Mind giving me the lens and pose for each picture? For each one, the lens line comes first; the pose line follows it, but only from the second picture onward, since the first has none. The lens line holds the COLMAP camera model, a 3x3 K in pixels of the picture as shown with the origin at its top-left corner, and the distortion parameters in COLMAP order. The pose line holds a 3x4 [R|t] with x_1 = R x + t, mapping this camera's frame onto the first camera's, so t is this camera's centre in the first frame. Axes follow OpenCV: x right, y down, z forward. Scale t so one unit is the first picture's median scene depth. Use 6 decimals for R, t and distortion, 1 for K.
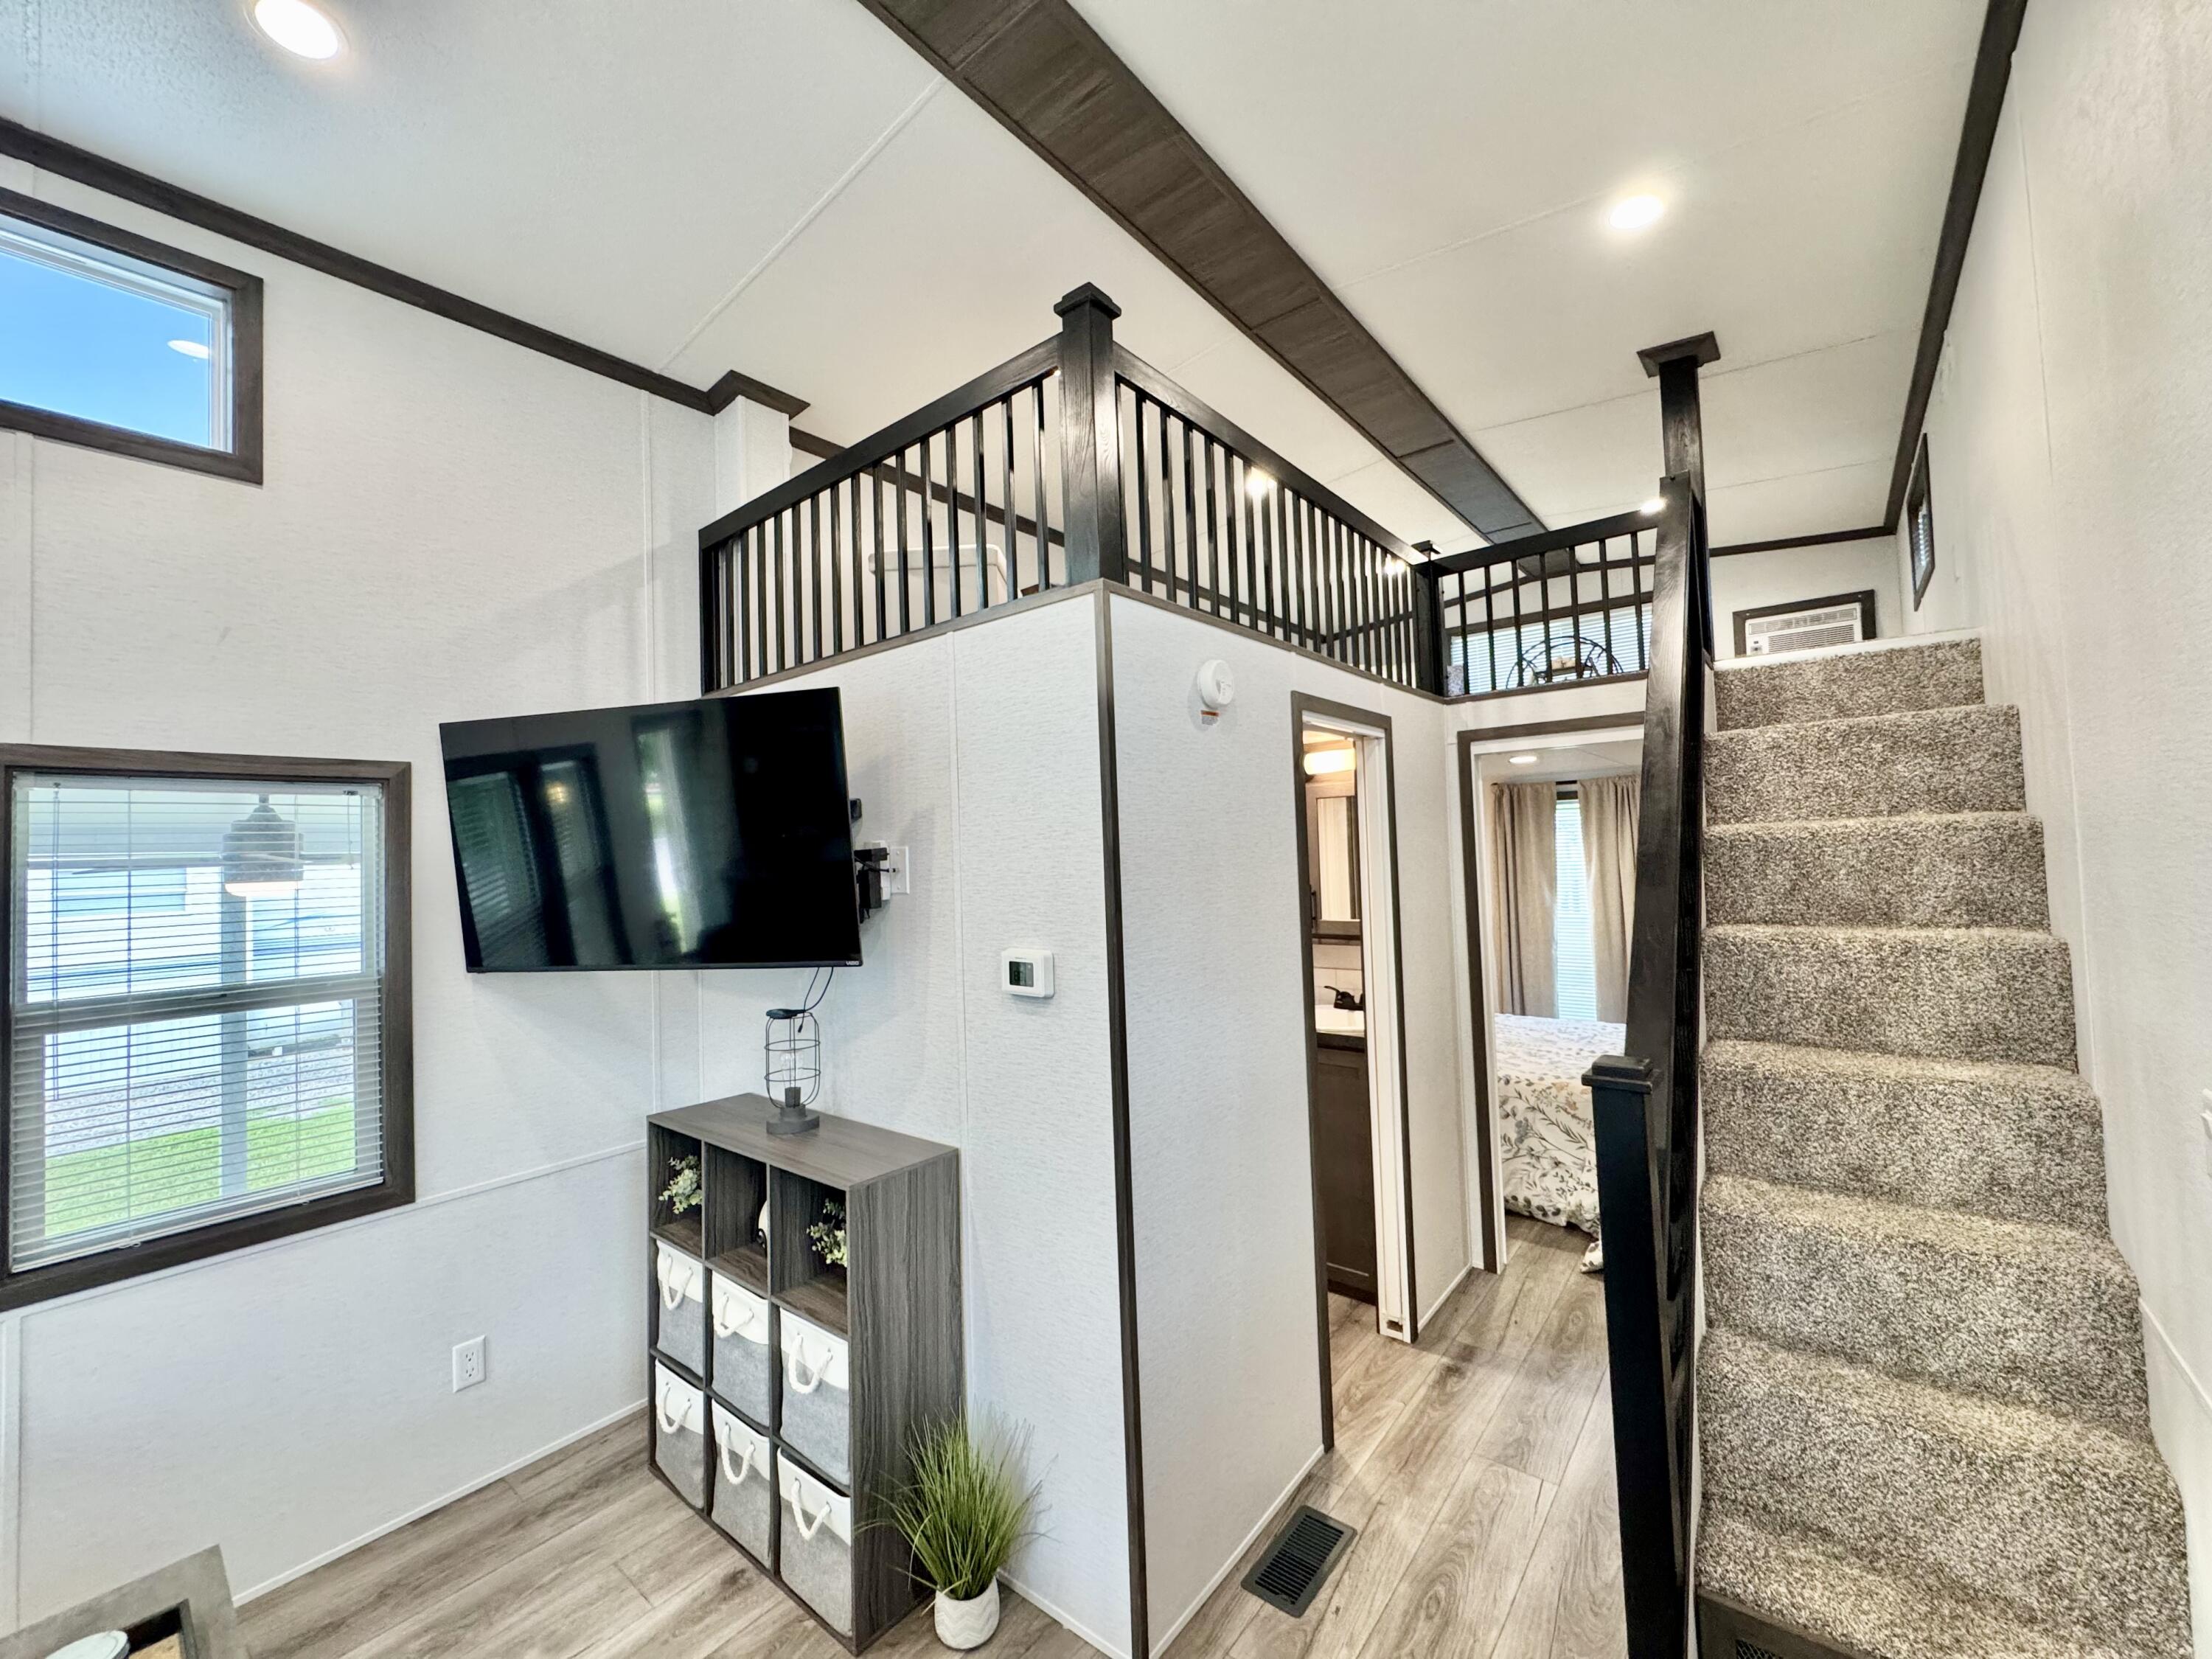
lens RADIAL K [[883.6, 0, 1105.9], [0, 883.6, 826.7], [0, 0, 1]] dist [-0.003235, 0.000335]
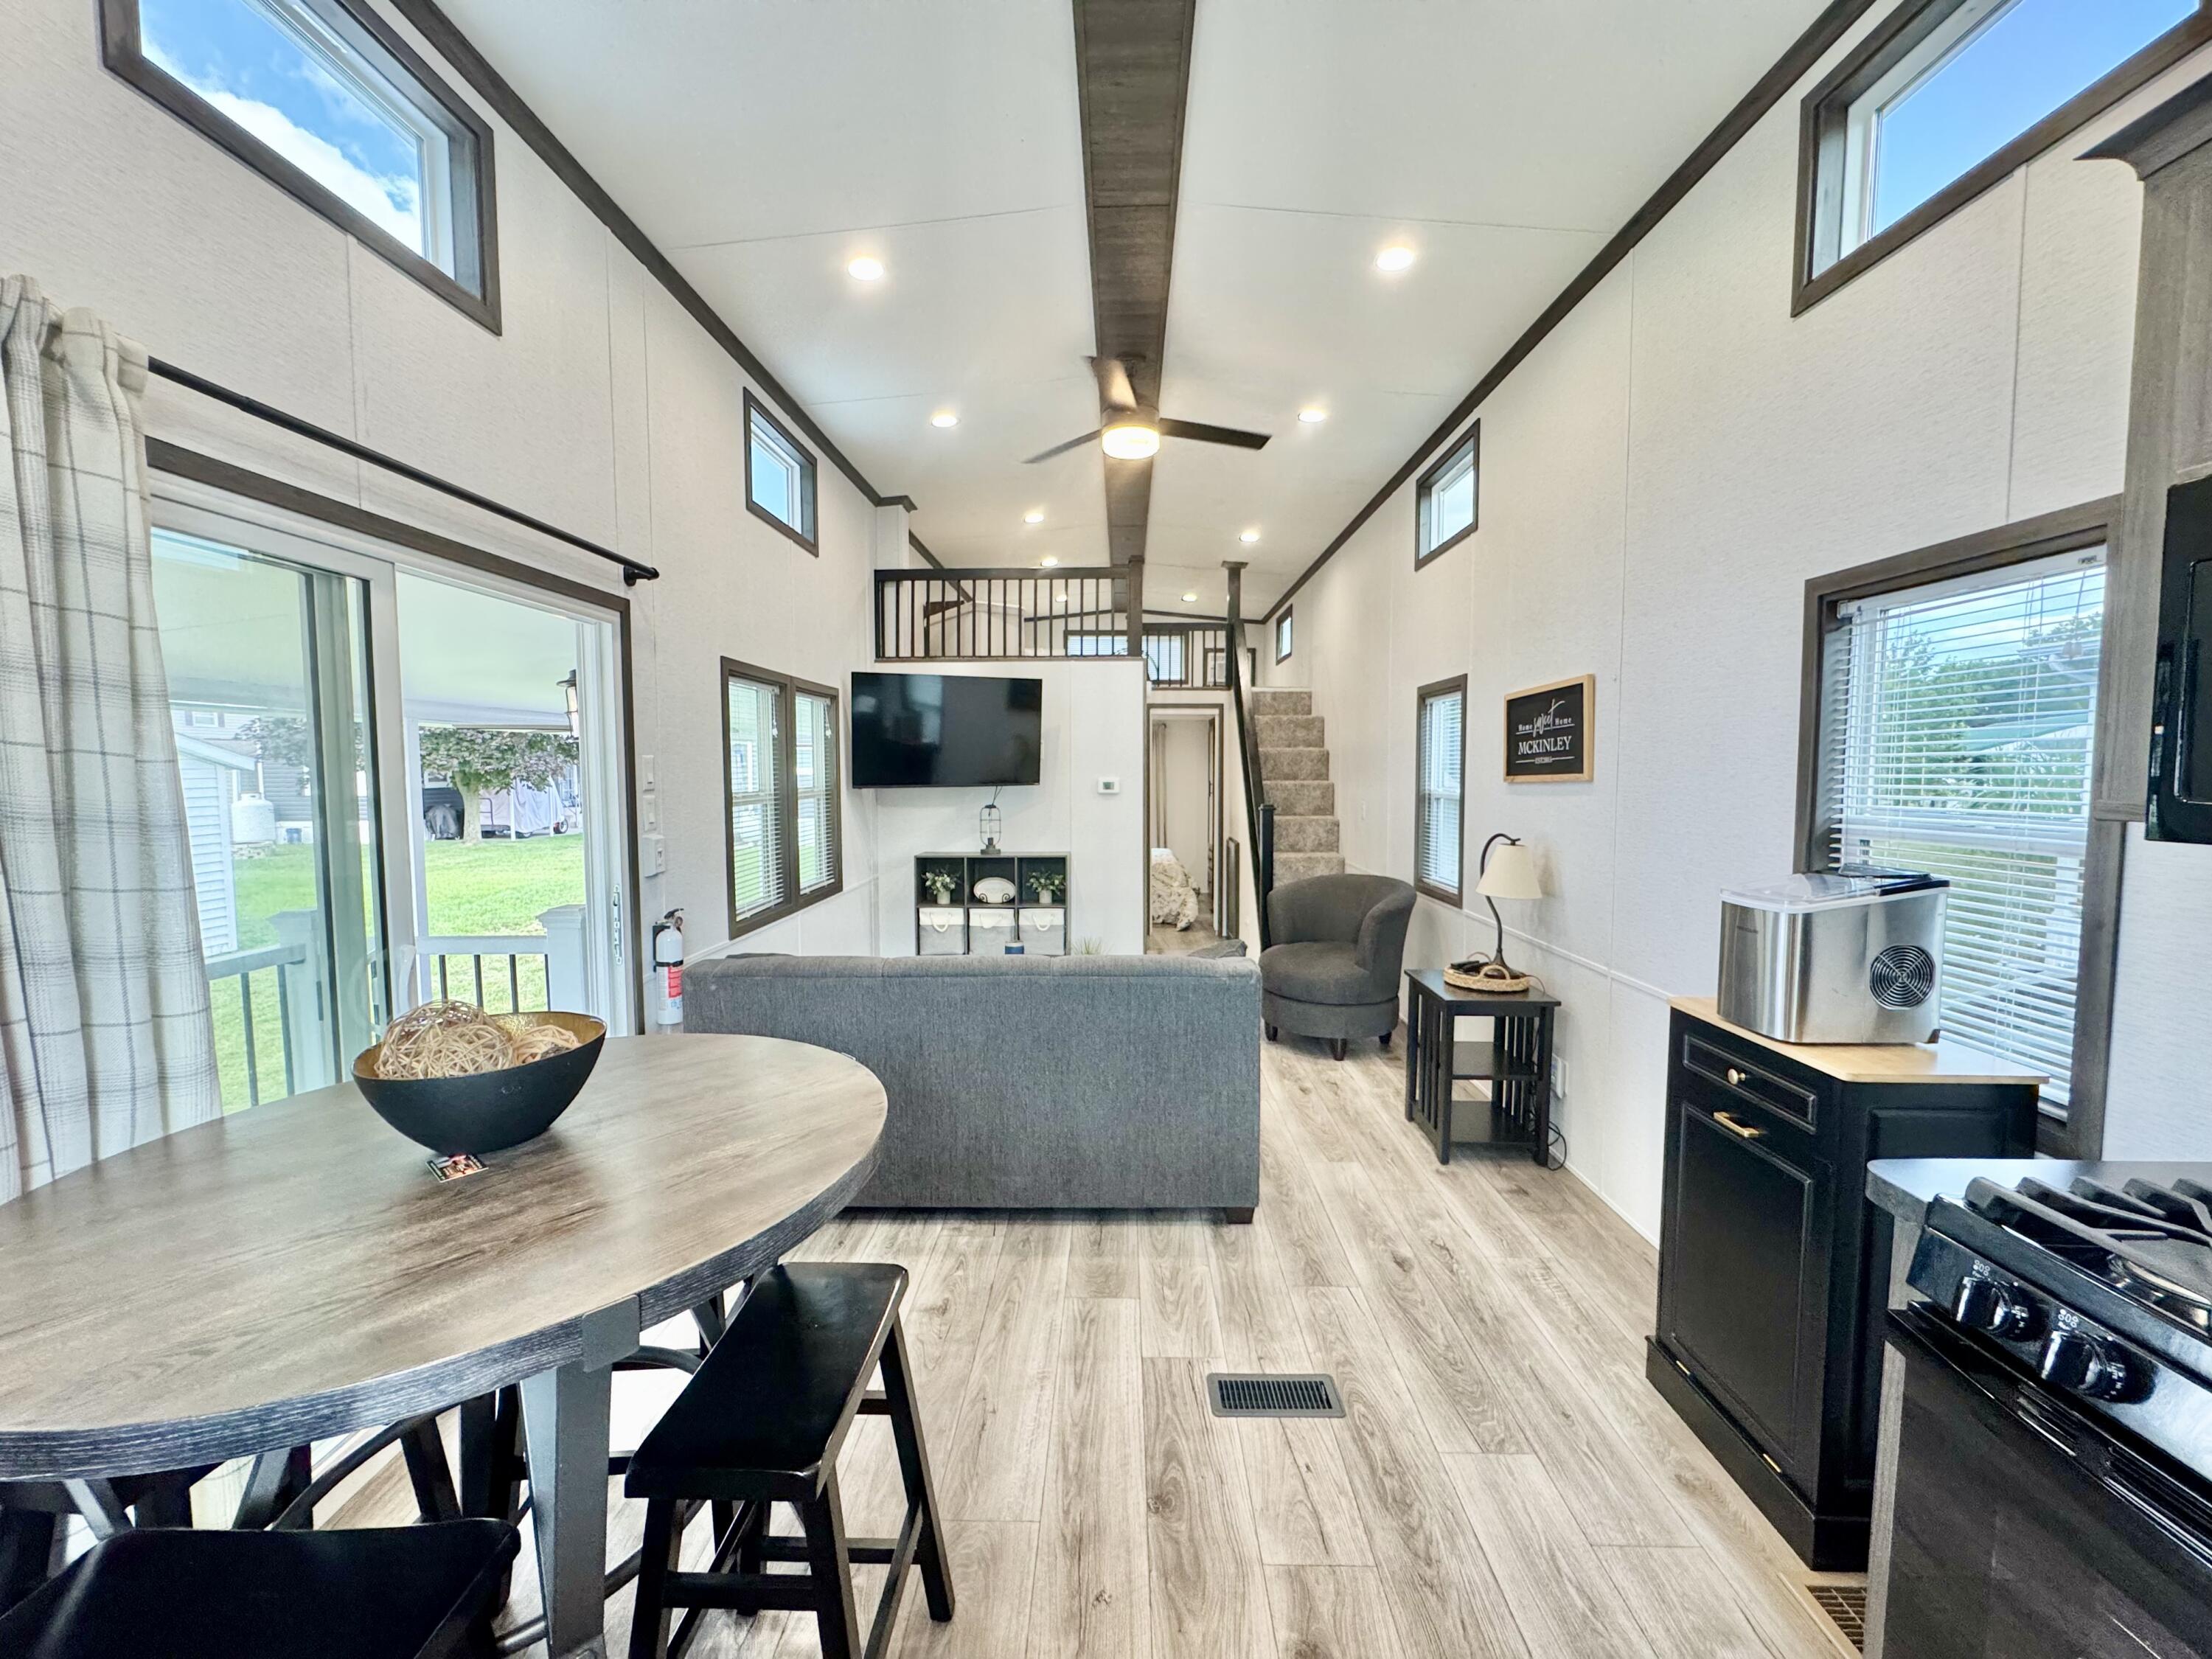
lens RADIAL K [[883.6, 0, 1109.3], [0, 883.6, 825.3], [0, 0, 1]] dist [-0.003235, 0.000335]
pose [[0.786684, -0.004759, 0.617338, -1.594115], [-0.048279, 0.996434, 0.069204, 0.078022], [-0.615465, -0.084246, 0.783648, -1.104397]]
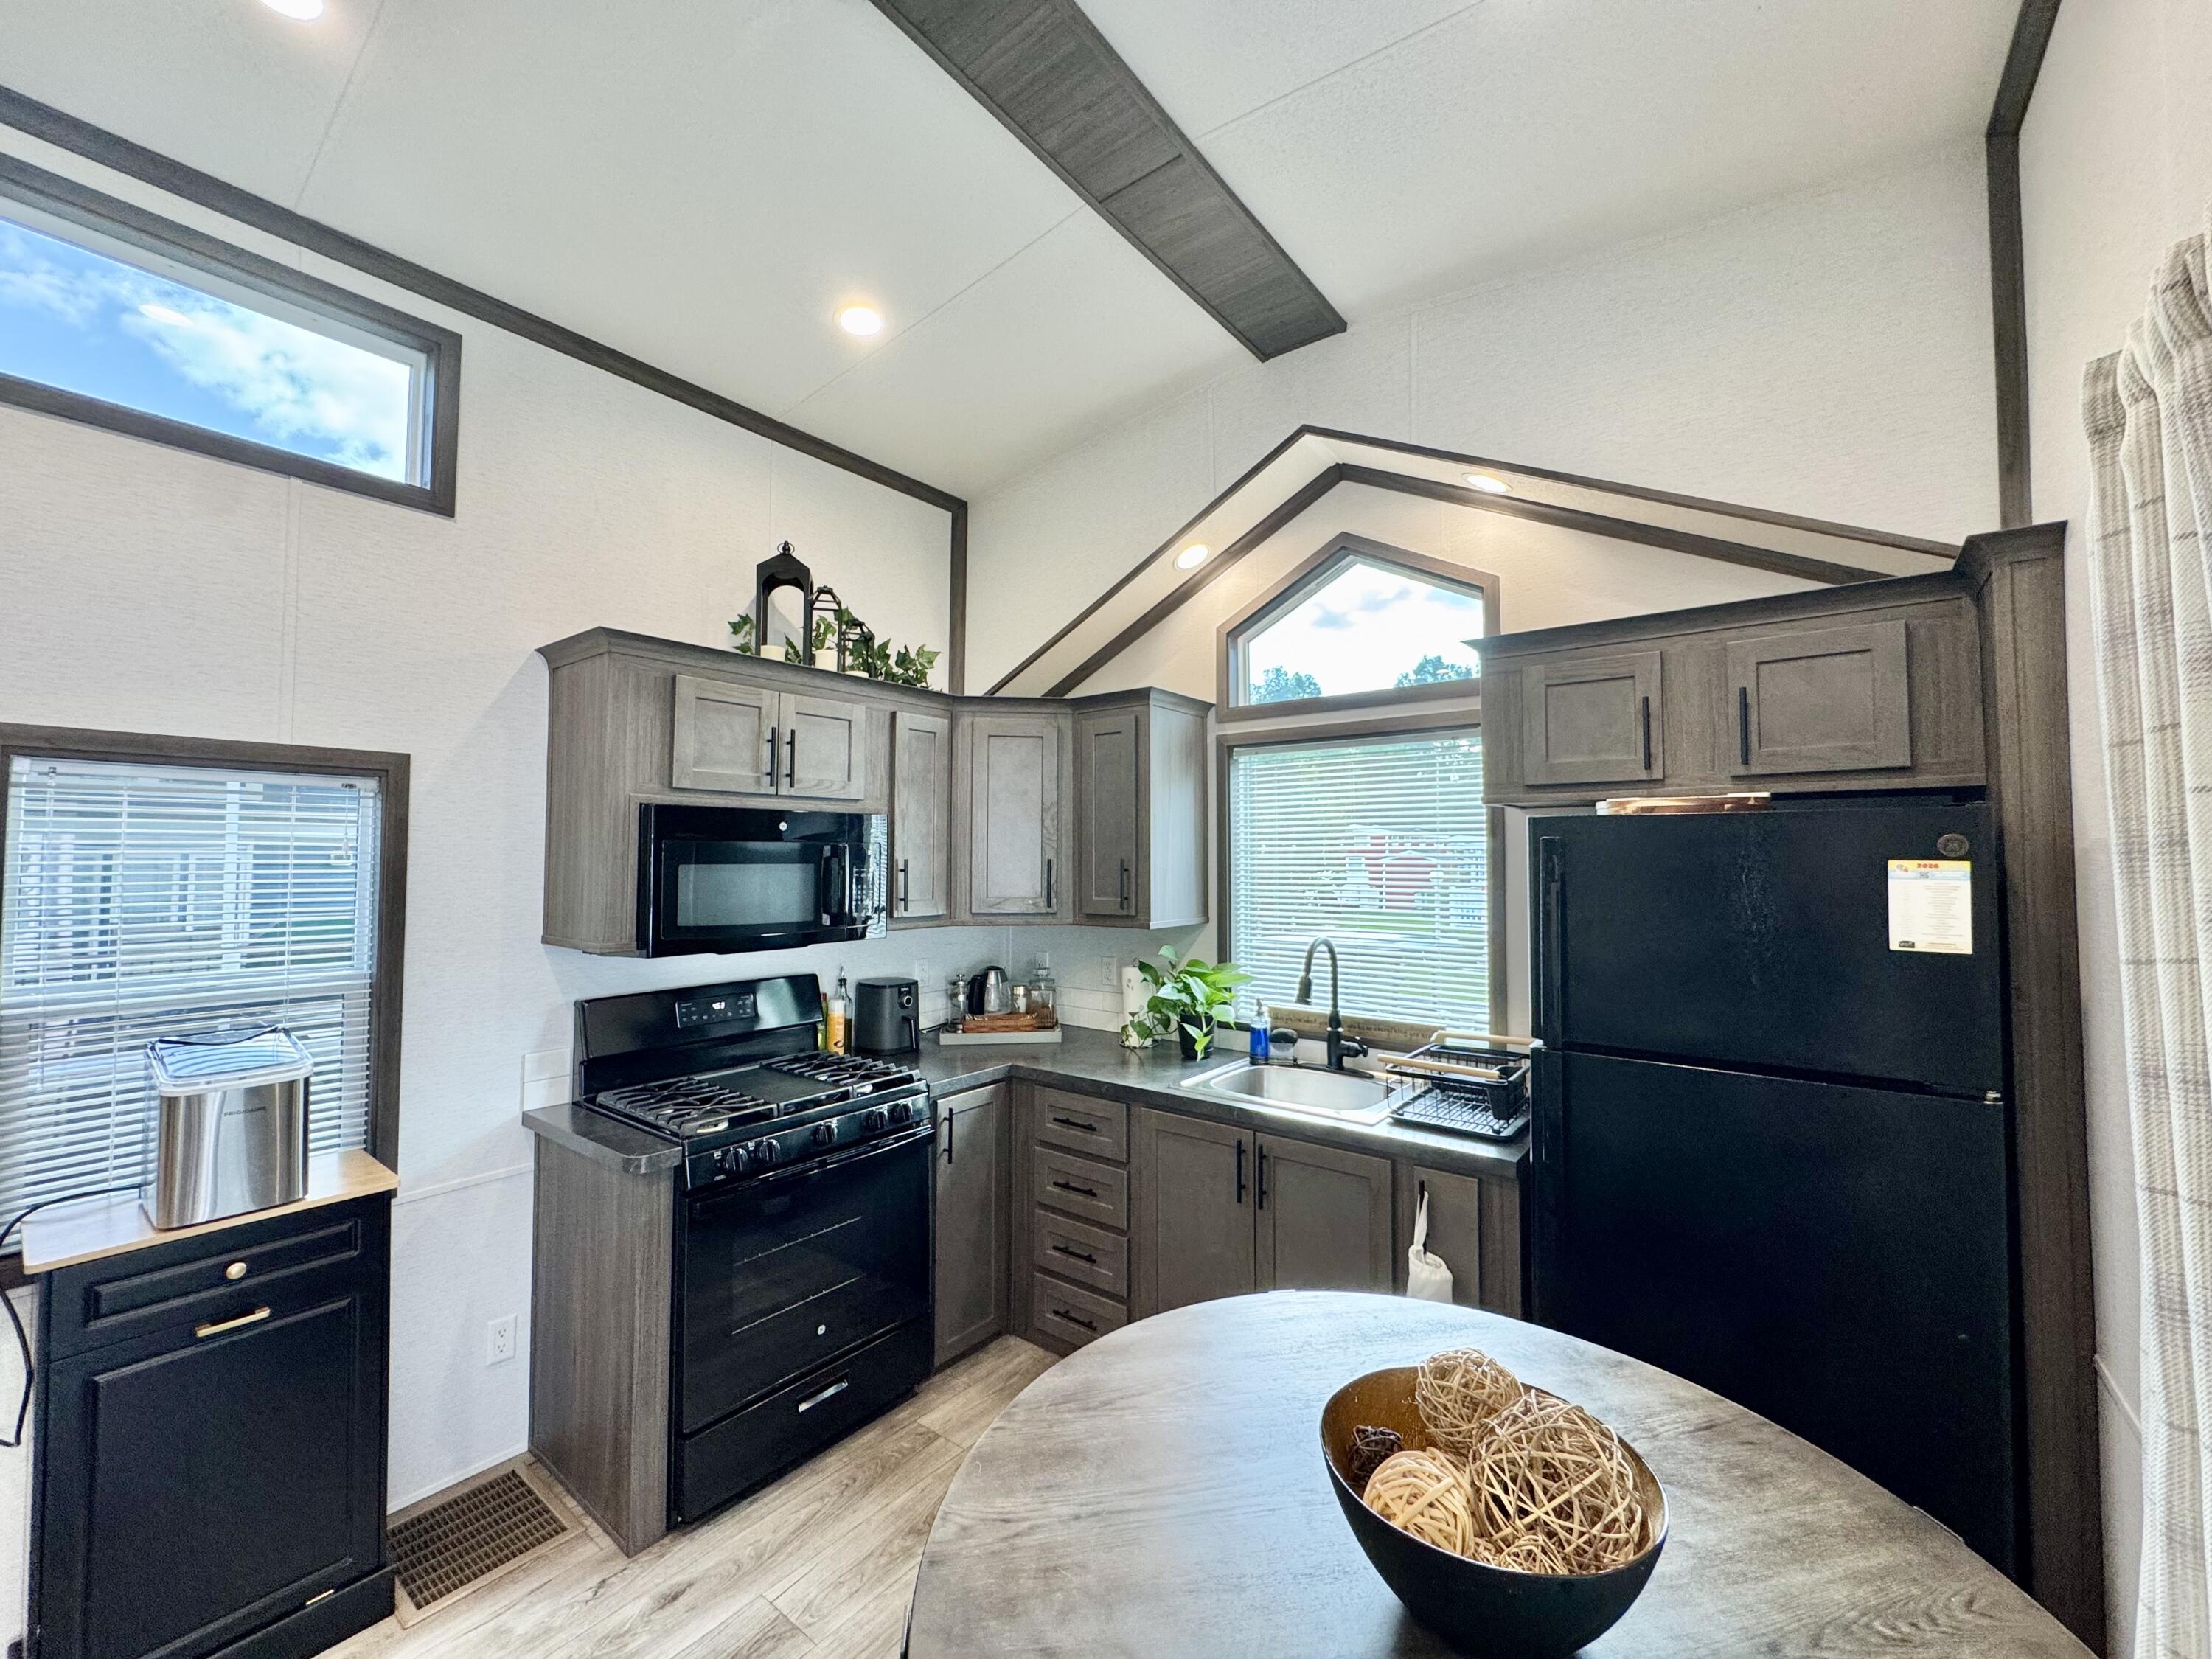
lens RADIAL K [[883.6, 0, 1103.4], [0, 883.6, 825.7], [0, 0, 1]] dist [-0.003235, 0.000335]
pose [[-0.999181, 0.035008, -0.020292, -1.401641], [0.036362, 0.996834, -0.070713, 0.029805], [0.017753, -0.071393, -0.997290, -0.039878]]
